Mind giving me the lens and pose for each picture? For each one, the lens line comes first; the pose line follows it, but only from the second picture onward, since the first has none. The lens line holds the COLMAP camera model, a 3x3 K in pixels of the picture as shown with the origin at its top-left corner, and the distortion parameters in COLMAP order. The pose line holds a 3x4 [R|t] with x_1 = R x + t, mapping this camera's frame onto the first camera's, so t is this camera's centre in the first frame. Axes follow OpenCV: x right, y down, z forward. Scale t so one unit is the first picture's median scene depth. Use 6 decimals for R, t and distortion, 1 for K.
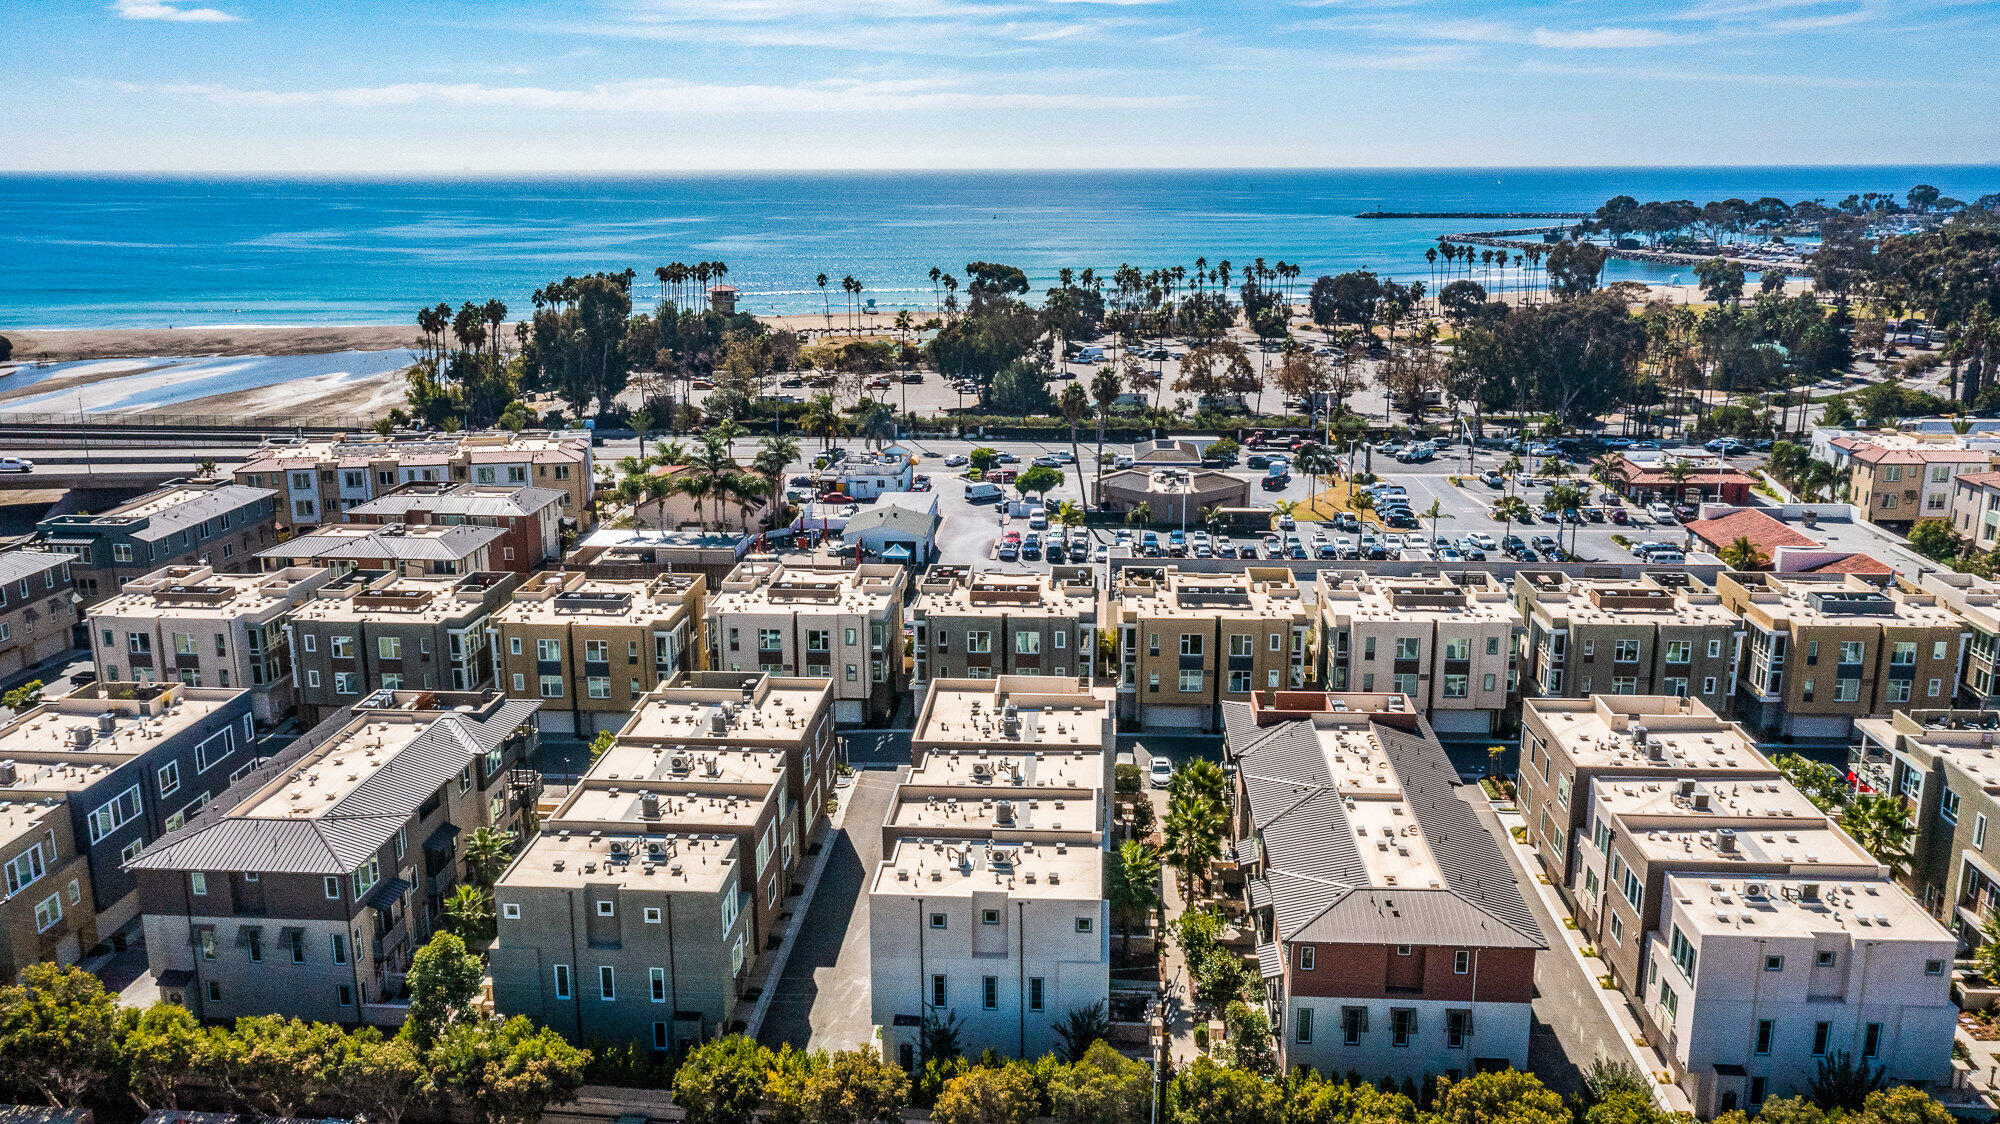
lens RADIAL K [[1591.5, 0, 1002.3], [0, 1591.5, 527.5], [0, 0, 1]] dist [-0.007233, 0.013640]
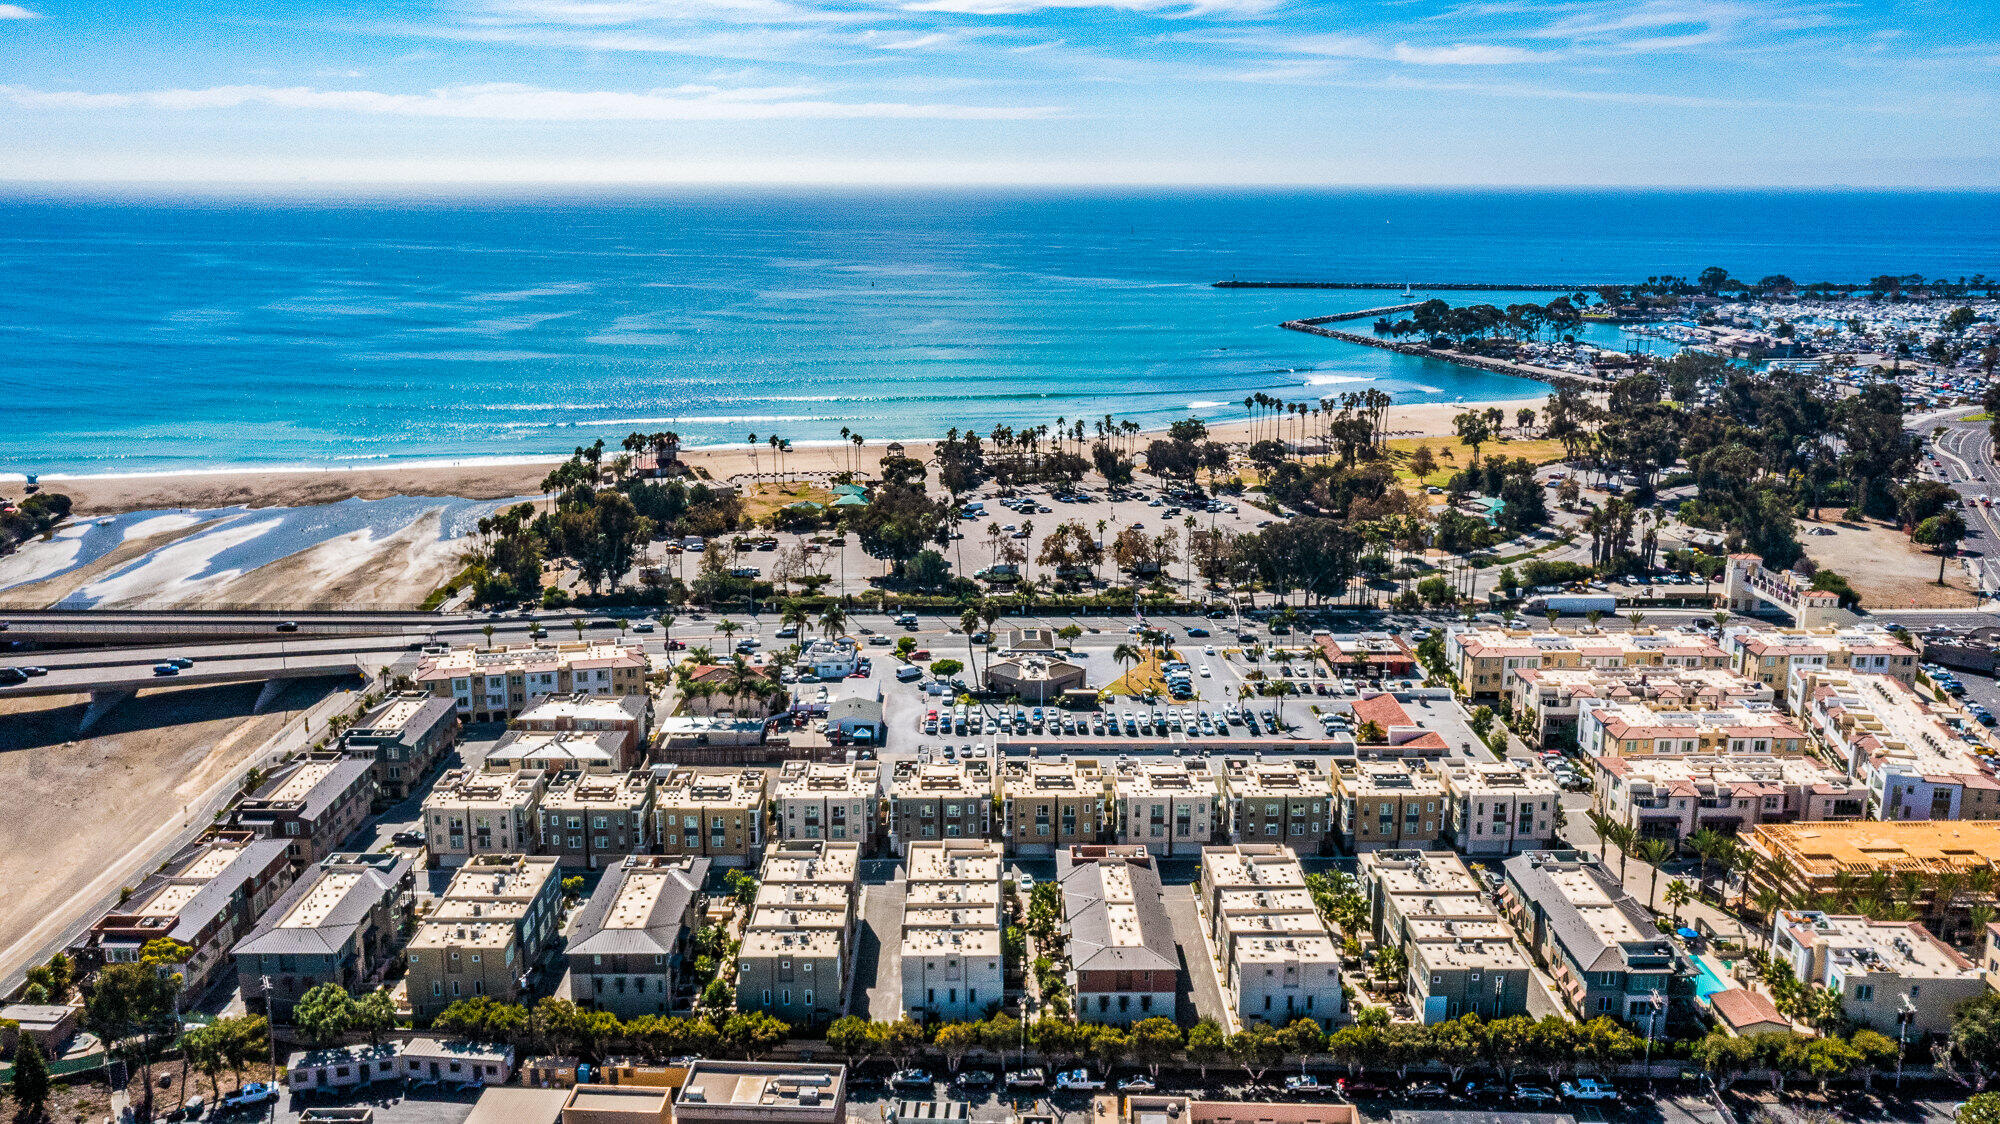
lens RADIAL K [[1591.5, 0, 1004.6], [0, 1591.5, 562.2], [0, 0, 1]] dist [-0.007233, 0.013640]
pose [[0.996710, -0.011123, 0.080280, -0.069344], [0.011015, 0.999938, 0.001791, -0.215875], [-0.080295, -0.000901, 0.996771, -0.828345]]
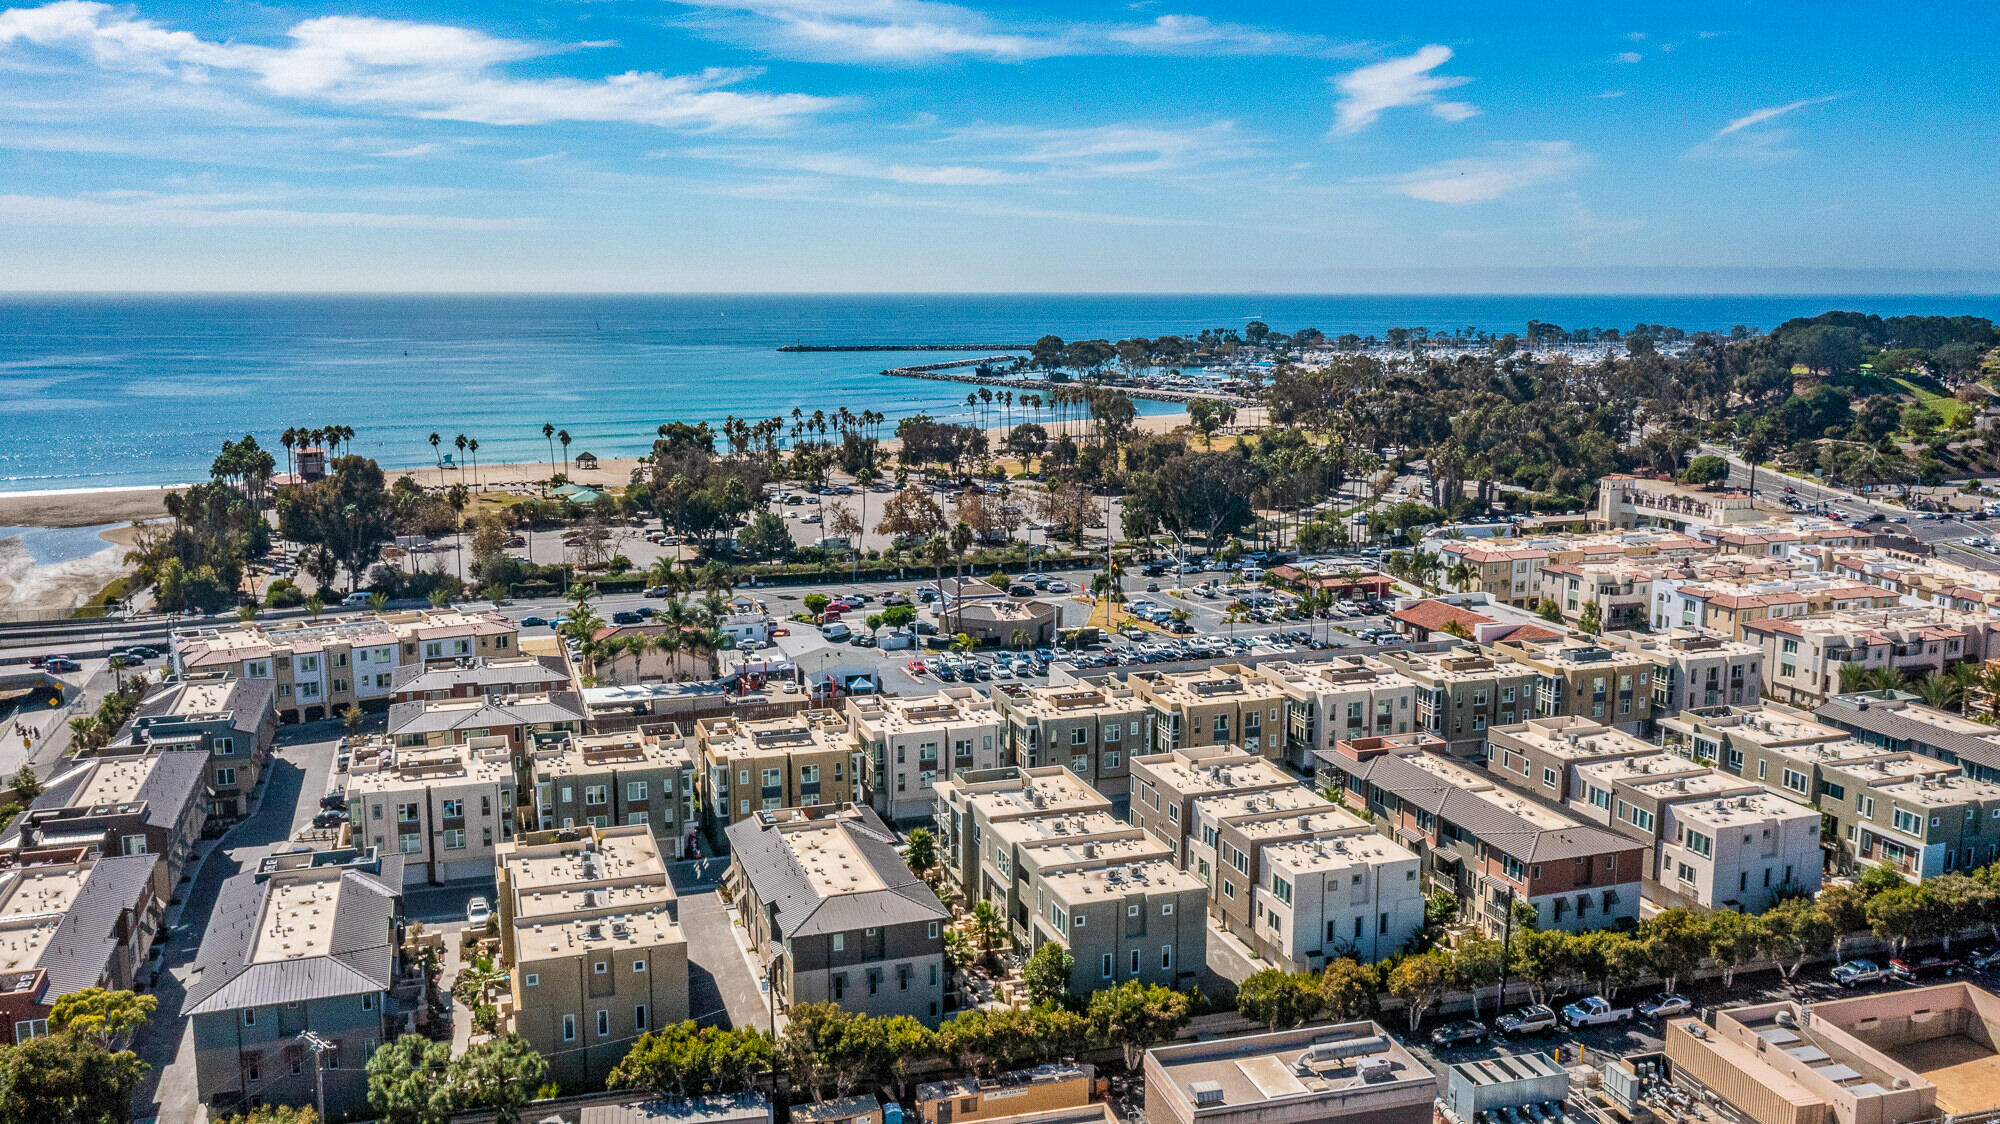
lens RADIAL K [[1591.5, 0, 1030.1], [0, 1591.5, 563.1], [0, 0, 1]] dist [-0.007233, 0.013640]
pose [[0.921068, -0.060221, 0.384717, -0.560760], [0.081713, 0.995863, -0.039749, -0.023929], [-0.380731, 0.068048, 0.922179, -0.238144]]
